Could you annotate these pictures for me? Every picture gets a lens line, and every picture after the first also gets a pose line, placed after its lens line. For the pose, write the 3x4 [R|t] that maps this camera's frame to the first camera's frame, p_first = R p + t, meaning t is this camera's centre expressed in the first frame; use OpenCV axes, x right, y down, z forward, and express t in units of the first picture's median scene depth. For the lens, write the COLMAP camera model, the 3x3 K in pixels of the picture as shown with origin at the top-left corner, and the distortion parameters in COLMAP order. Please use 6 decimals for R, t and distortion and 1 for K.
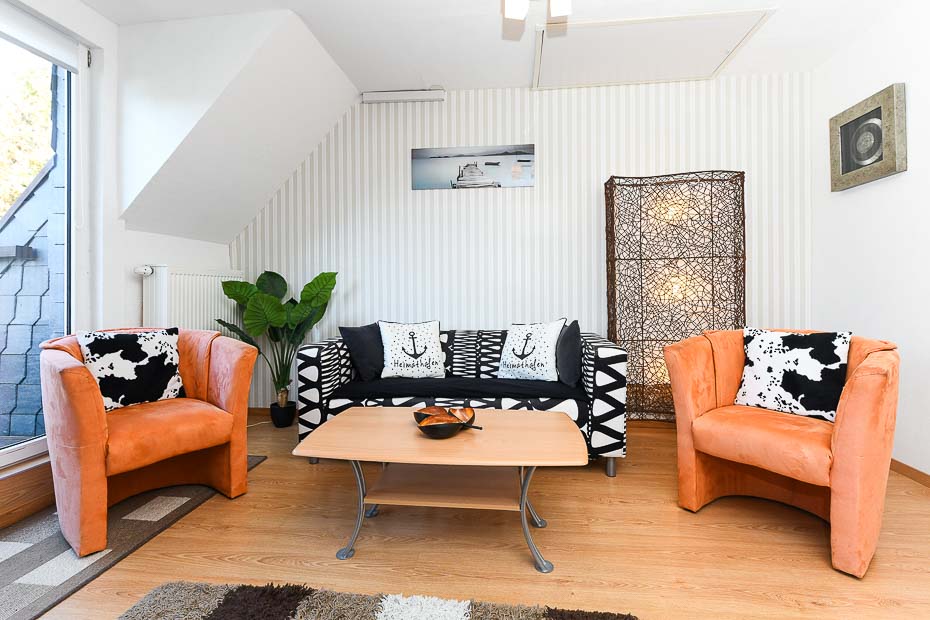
lens RADIAL K [[428.8, 0, 465.4], [0, 428.8, 295.6], [0, 0, 1]] dist [0.001151, 0.000138]
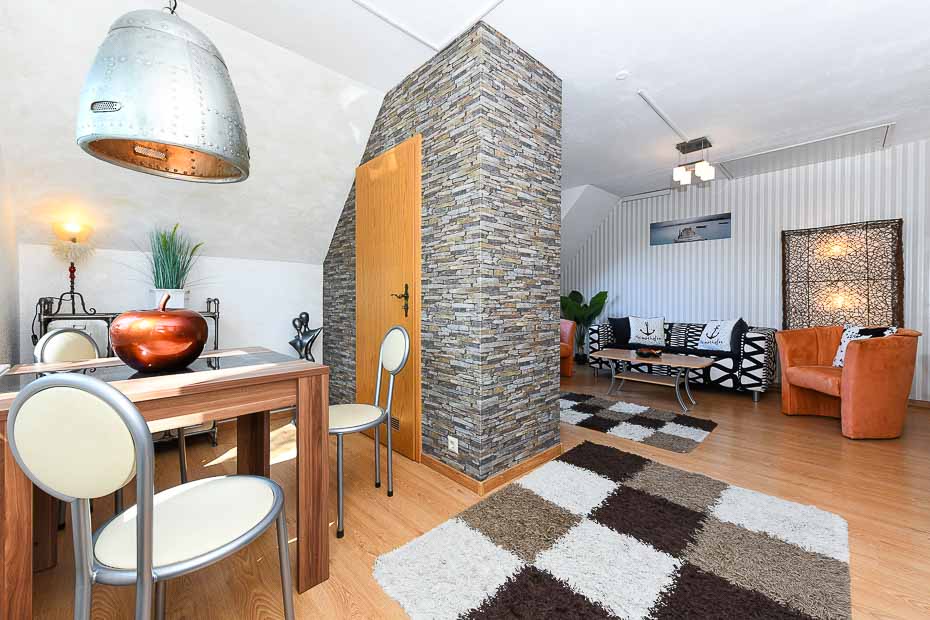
lens RADIAL K [[374.5, 0, 463.5], [0, 374.5, 304.1], [0, 0, 1]] dist [0.000995, 0.000100]
pose [[0.781052, 0.012474, -0.624341, 0.290330], [-0.007503, 0.999916, 0.010591, -0.008596], [0.624421, -0.003587, 0.781080, -0.857733]]
